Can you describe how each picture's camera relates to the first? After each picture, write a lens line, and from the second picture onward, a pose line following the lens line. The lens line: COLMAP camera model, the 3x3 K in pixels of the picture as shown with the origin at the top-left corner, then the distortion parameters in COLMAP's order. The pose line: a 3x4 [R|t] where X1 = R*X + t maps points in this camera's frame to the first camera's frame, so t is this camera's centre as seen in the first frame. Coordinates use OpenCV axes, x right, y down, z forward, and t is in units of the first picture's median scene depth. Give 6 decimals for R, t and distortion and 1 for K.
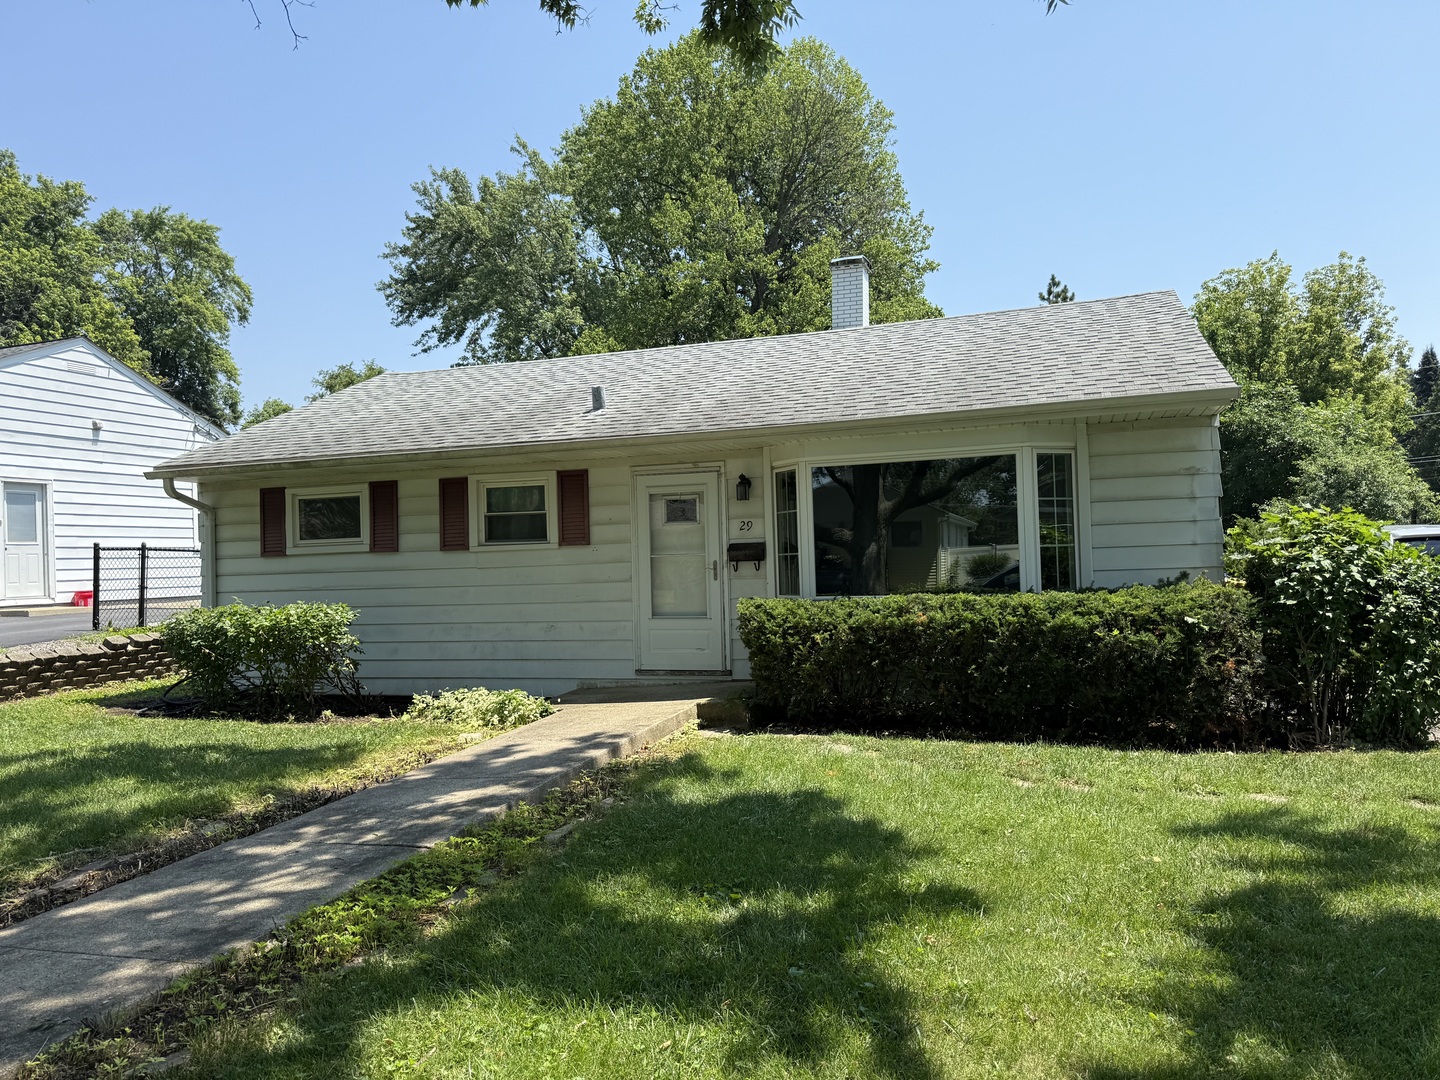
lens RADIAL K [[1000.2, 0, 725.1], [0, 1000.2, 545.3], [0, 0, 1]] dist [0.049059, -0.041854]
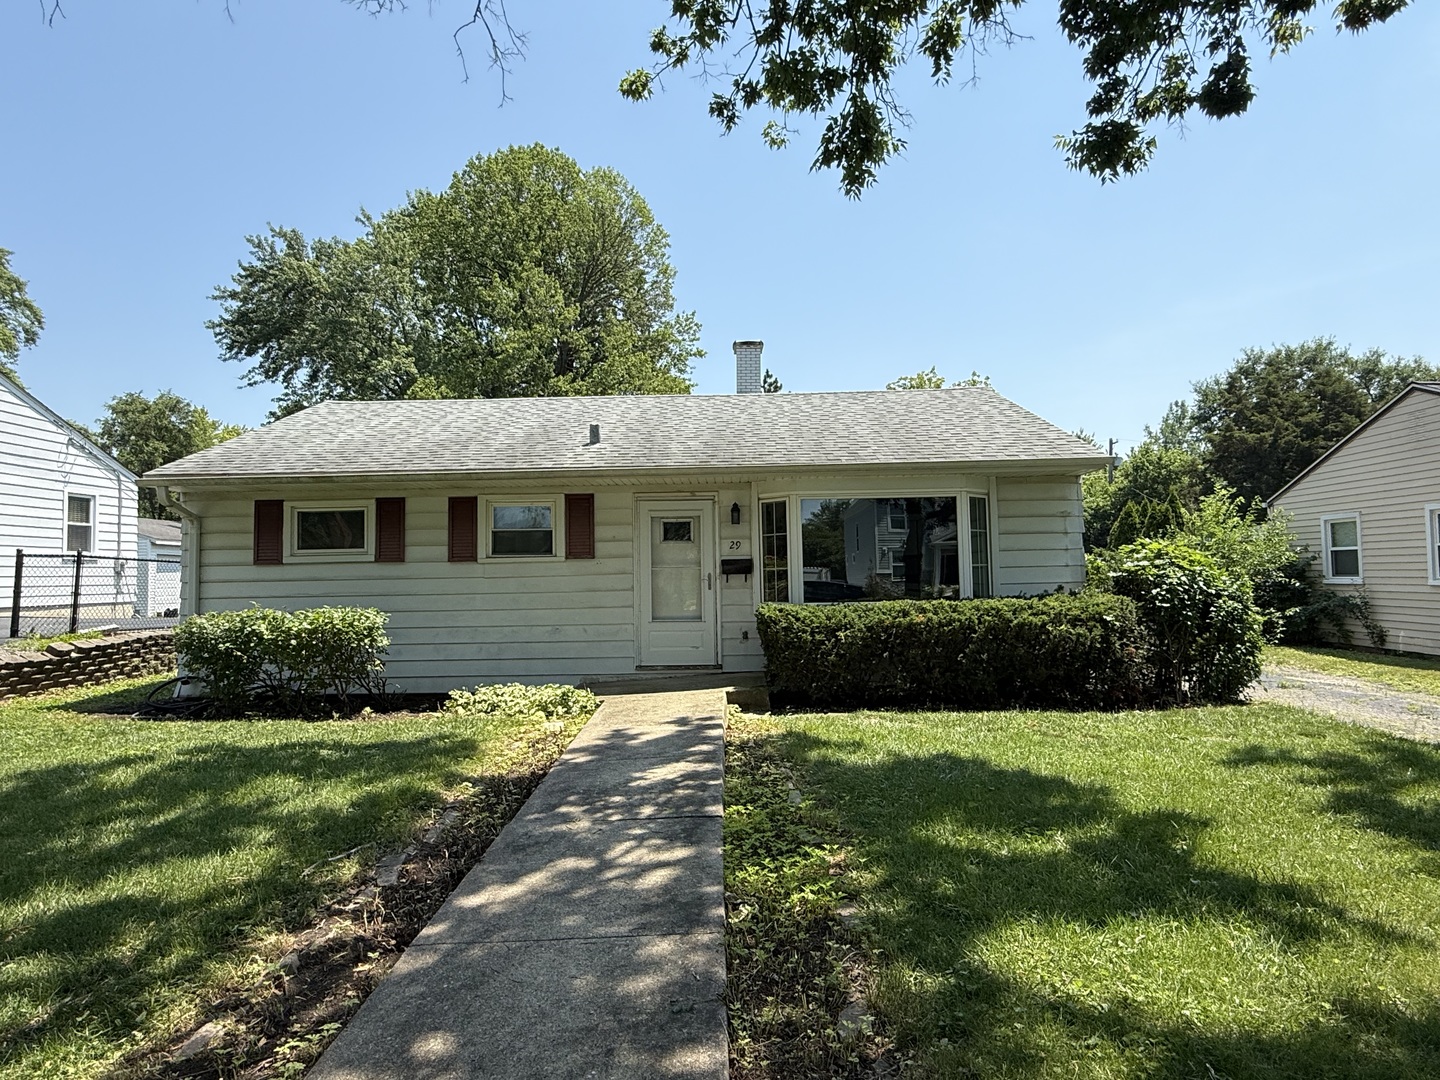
lens RADIAL K [[803.1, 0, 722.9], [0, 803.1, 530.8], [0, 0, 1]] dist [-0.012618, 0.012990]
pose [[0.953688, 0.030388, 0.299259, -0.269445], [-0.015791, 0.998570, -0.051075, 0.012090], [-0.300383, 0.043984, 0.952804, 0.060407]]
